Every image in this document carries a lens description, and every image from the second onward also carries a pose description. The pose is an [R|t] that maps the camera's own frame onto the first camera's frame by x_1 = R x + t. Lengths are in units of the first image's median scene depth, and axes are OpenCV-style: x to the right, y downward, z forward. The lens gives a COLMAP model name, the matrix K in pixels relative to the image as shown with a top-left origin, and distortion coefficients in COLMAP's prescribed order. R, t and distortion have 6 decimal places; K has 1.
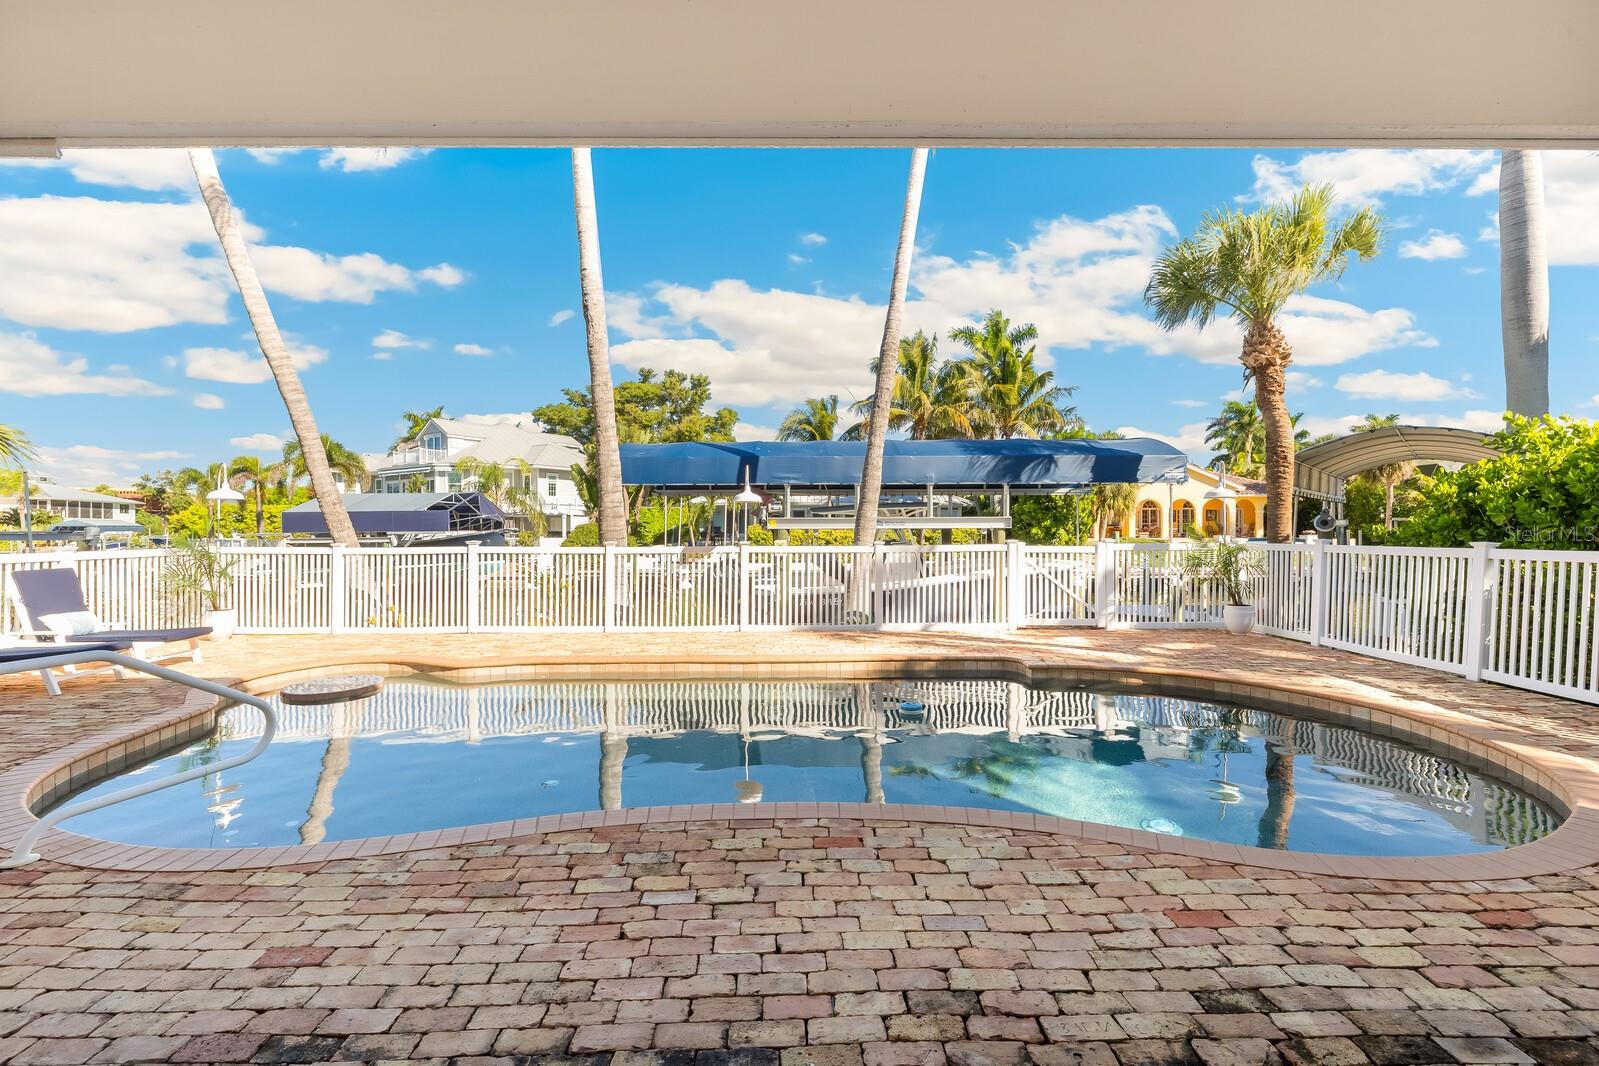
lens RADIAL K [[668.6, 0, 799.5], [0, 668.6, 533.0], [0, 0, 1]] dist [-0.000909, -0.000571]
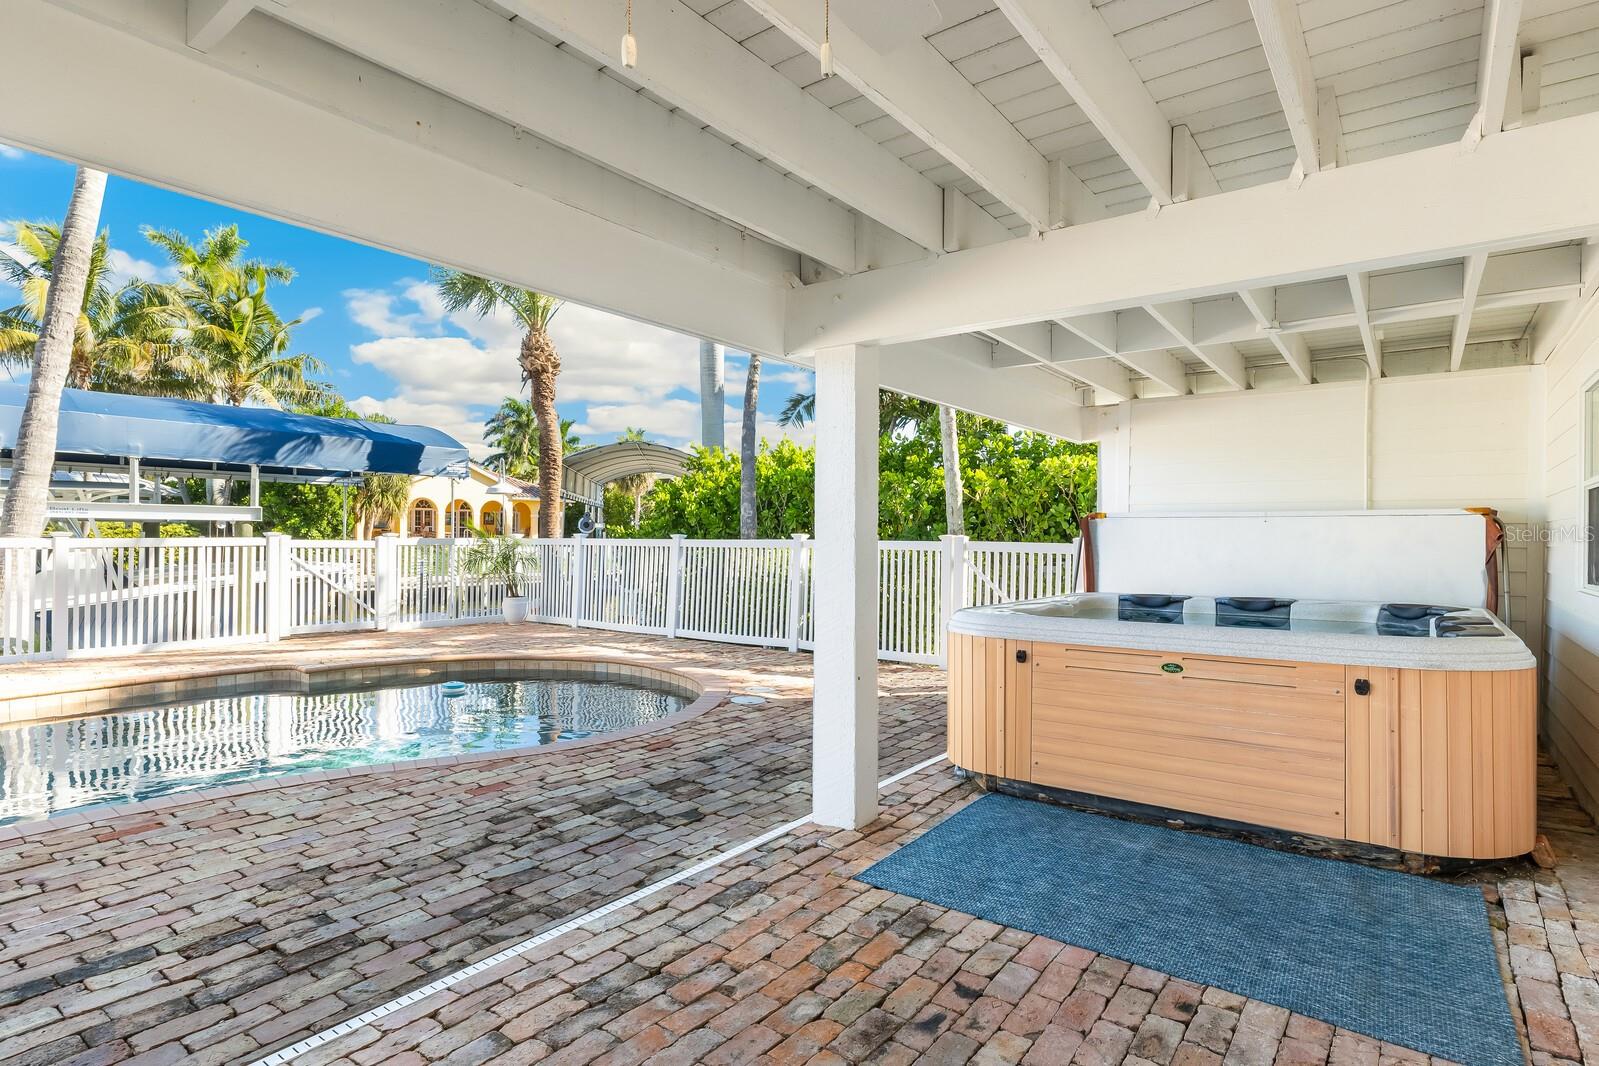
lens RADIAL K [[825.2, 0, 799.5], [0, 825.2, 533.0], [0, 0, 1]] dist [0.000403, -0.000656]
pose [[0.610964, 0.012766, 0.791556, -0.094579], [-0.005972, 0.999916, -0.011517, 0.019691], [-0.791636, 0.002309, 0.610988, -0.141221]]
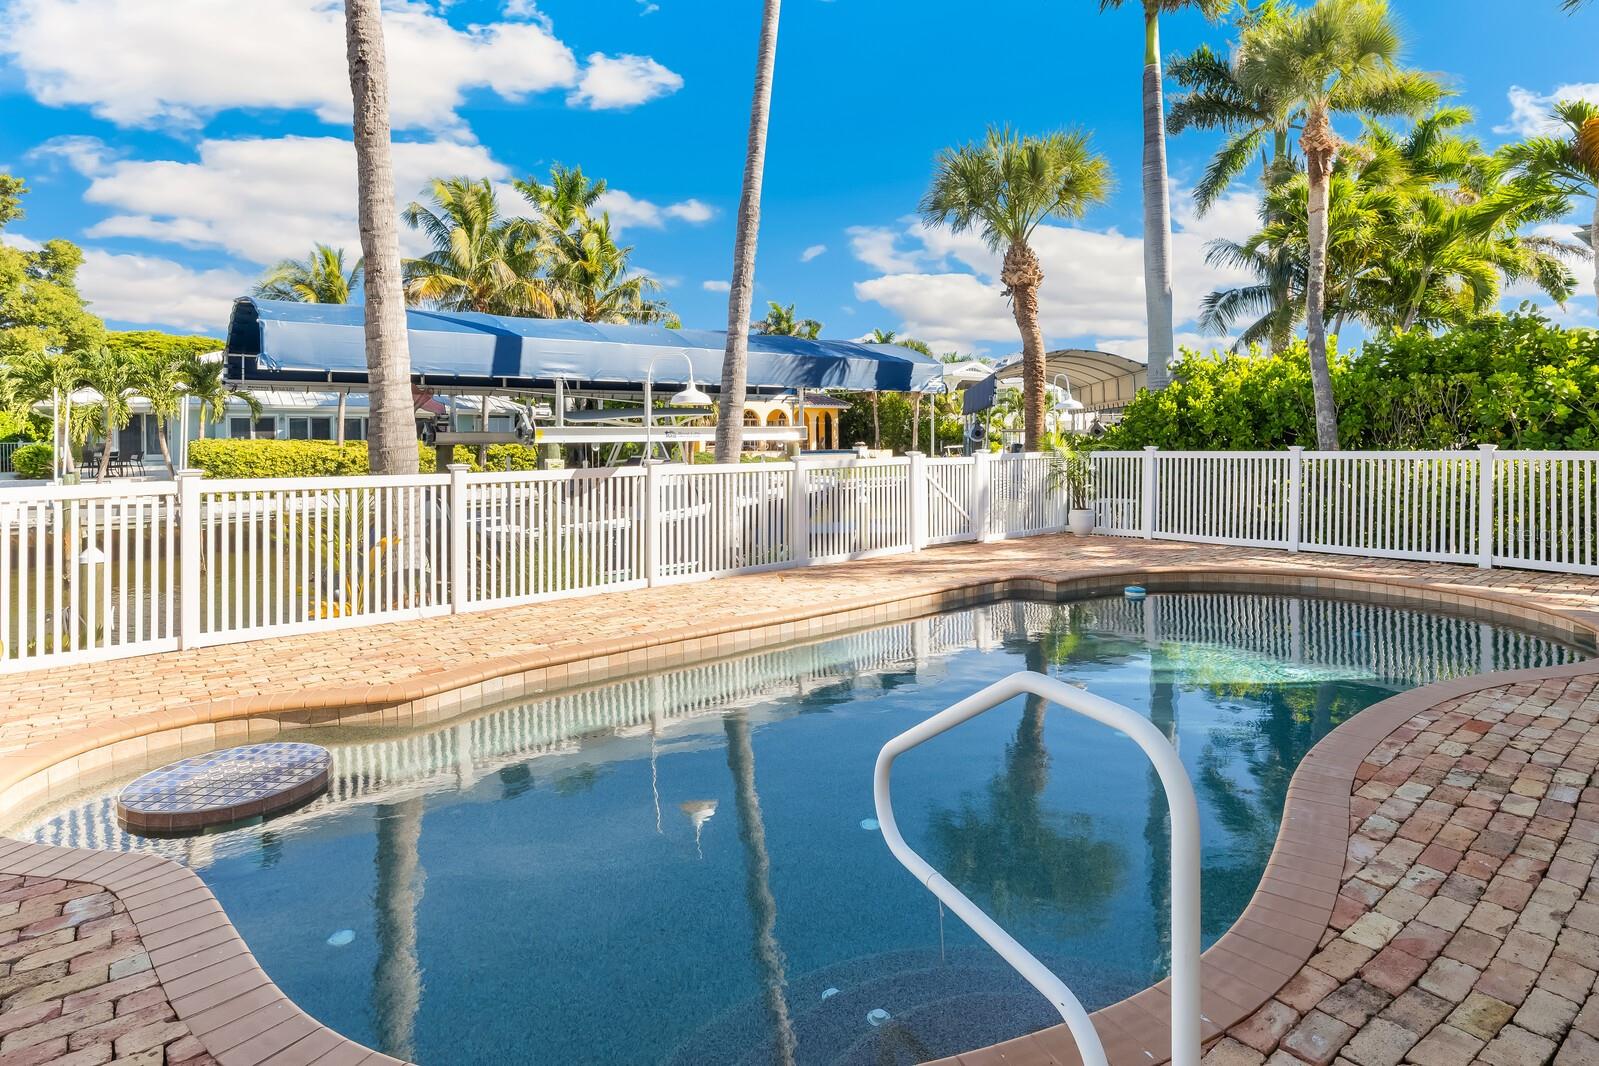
lens RADIAL K [[856.7, 0, 801.1], [0, 856.7, 449.3], [0, 0, 1]] dist [-0.001981, -0.000230]
pose [[0.781741, -0.013443, 0.623459, -0.539357], [0.013115, 0.999901, 0.005115, -0.000910], [-0.623466, 0.004178, 0.781839, 0.197927]]
